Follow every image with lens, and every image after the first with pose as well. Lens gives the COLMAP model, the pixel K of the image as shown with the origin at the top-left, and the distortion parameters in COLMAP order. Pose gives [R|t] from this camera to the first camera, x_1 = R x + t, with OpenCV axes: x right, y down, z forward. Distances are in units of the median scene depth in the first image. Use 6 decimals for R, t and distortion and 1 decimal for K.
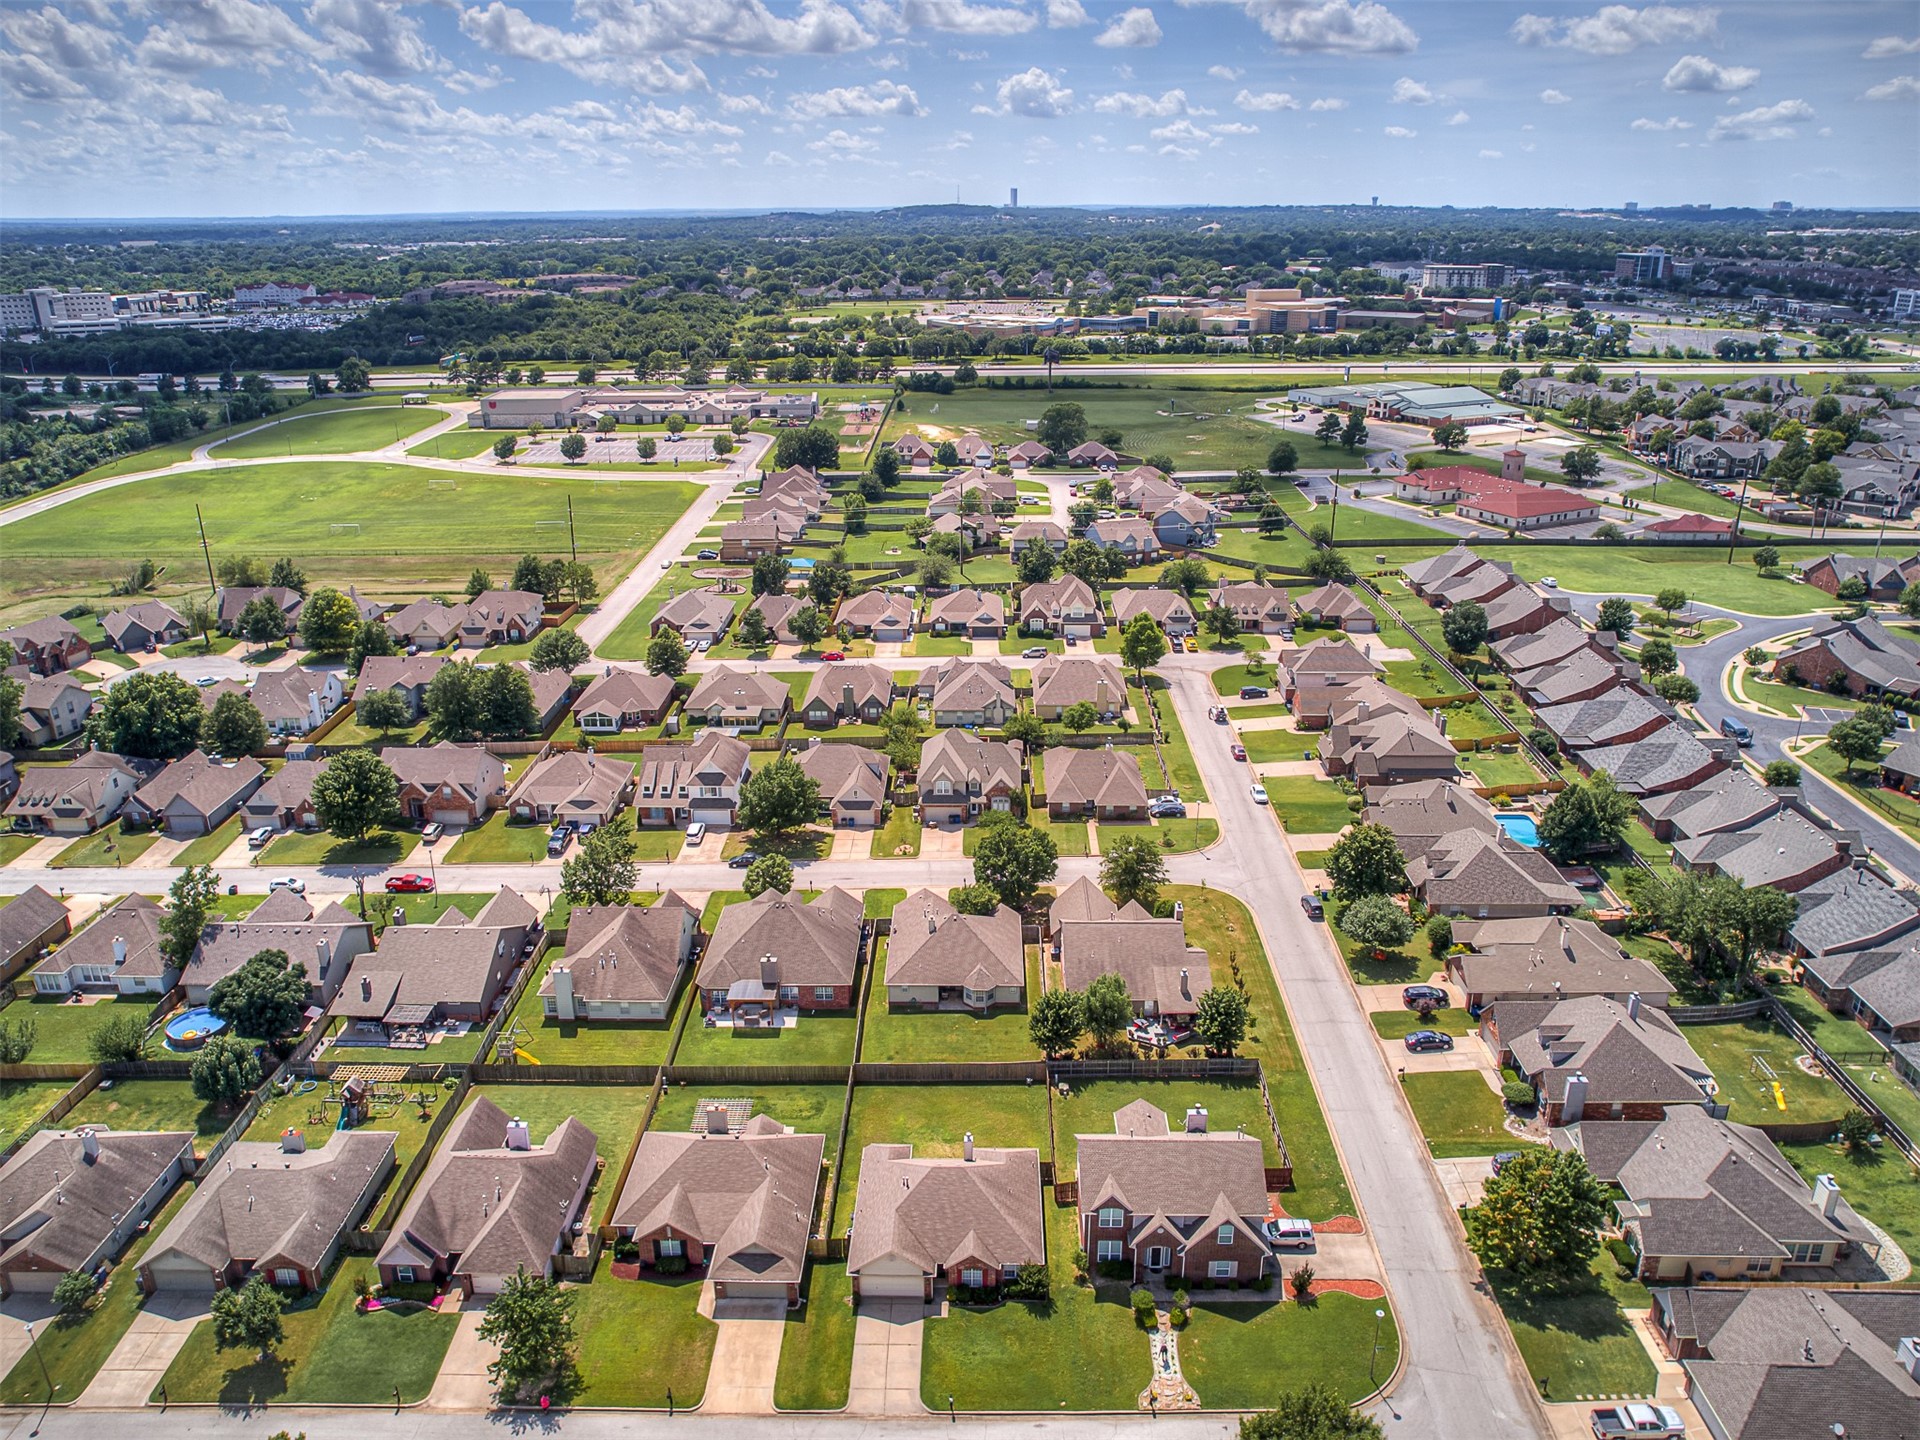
lens RADIAL K [[1381.0, 0, 957.9], [0, 1381.0, 726.1], [0, 0, 1]] dist [-0.070045, 0.055424]
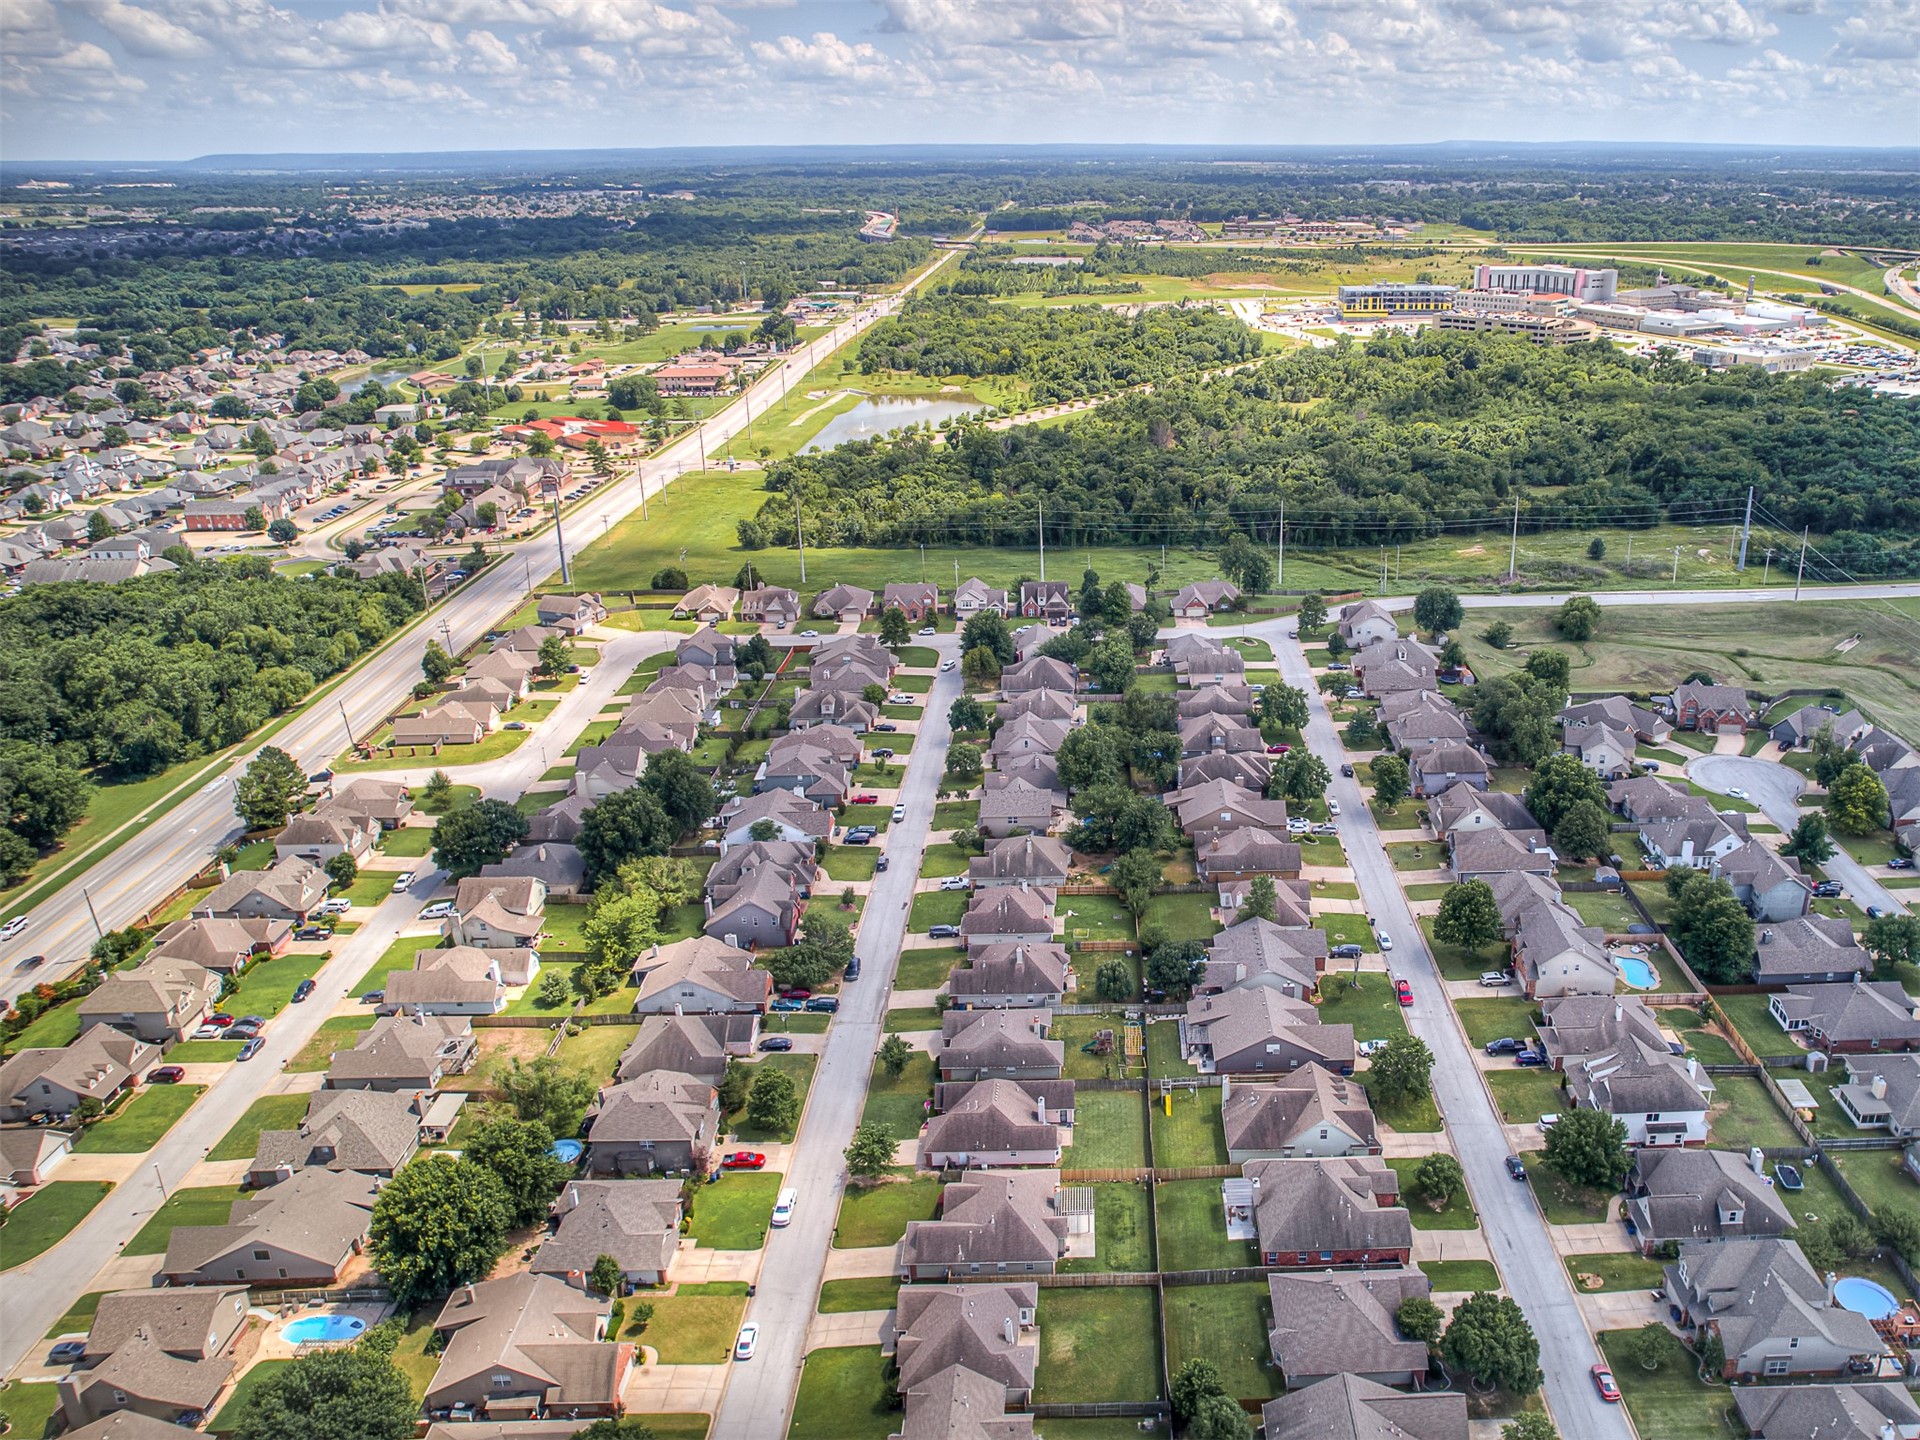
lens RADIAL K [[1463.8, 0, 1128.9], [0, 1463.8, 689.2], [0, 0, 1]] dist [-0.060119, 0.026638]
pose [[0.044385, 0.364122, -0.930293, 0.679458], [-0.349438, 0.878046, 0.327000, -0.448561], [0.935908, 0.310566, 0.166210, 0.457094]]
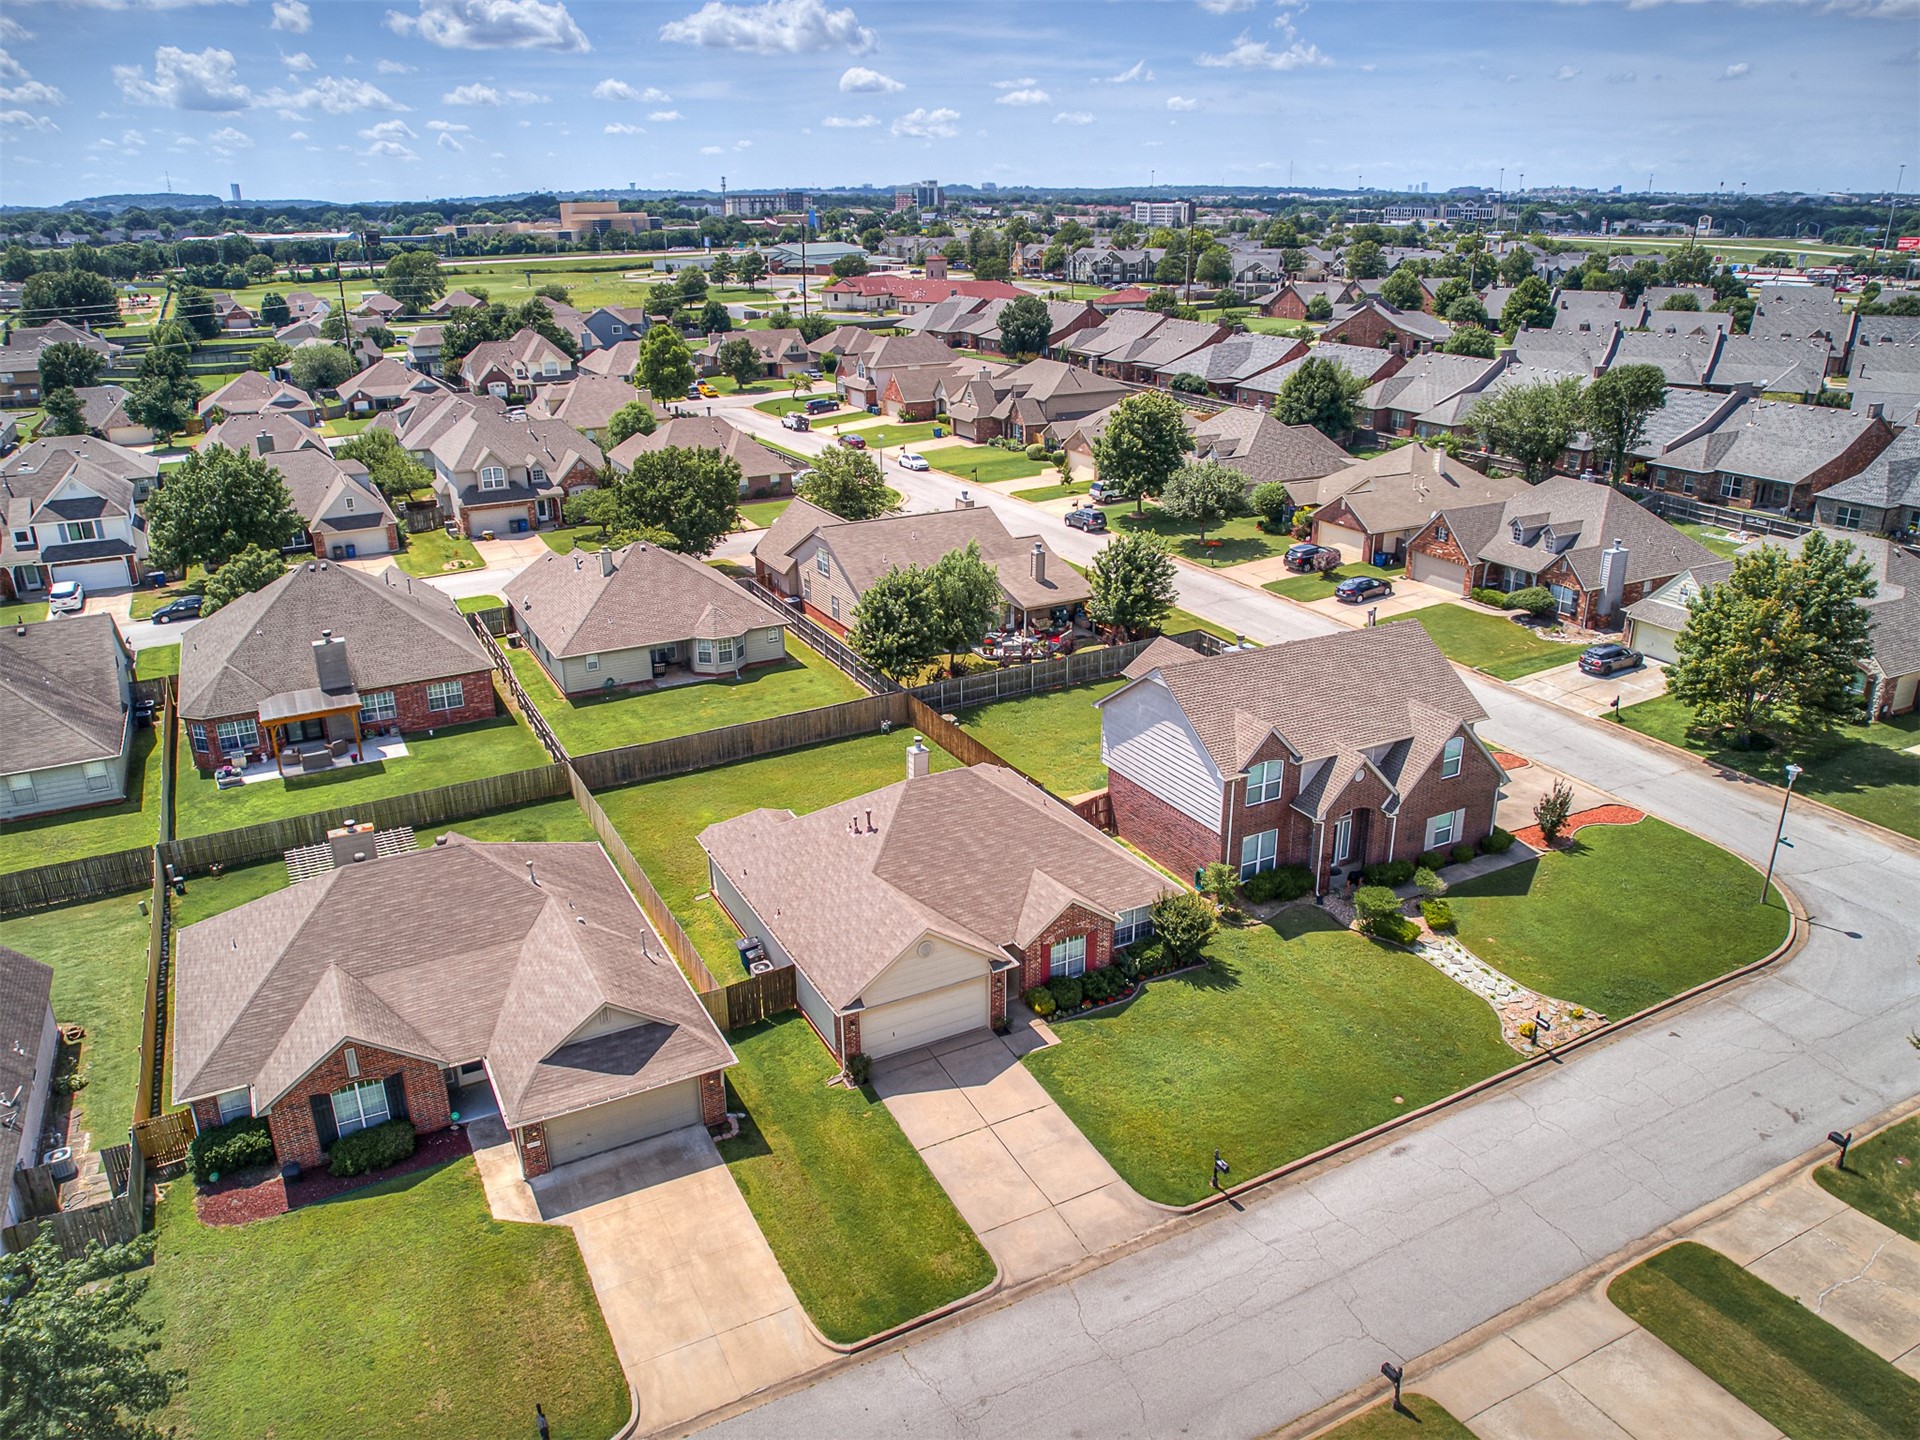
lens RADIAL K [[1381.0, 0, 956.8], [0, 1381.0, 719.4], [0, 0, 1]] dist [-0.070045, 0.055424]
pose [[0.876296, -0.175601, 0.448630, -0.133297], [0.178273, 0.983298, 0.036663, 0.178752], [-0.447575, 0.047851, 0.892965, 0.353340]]
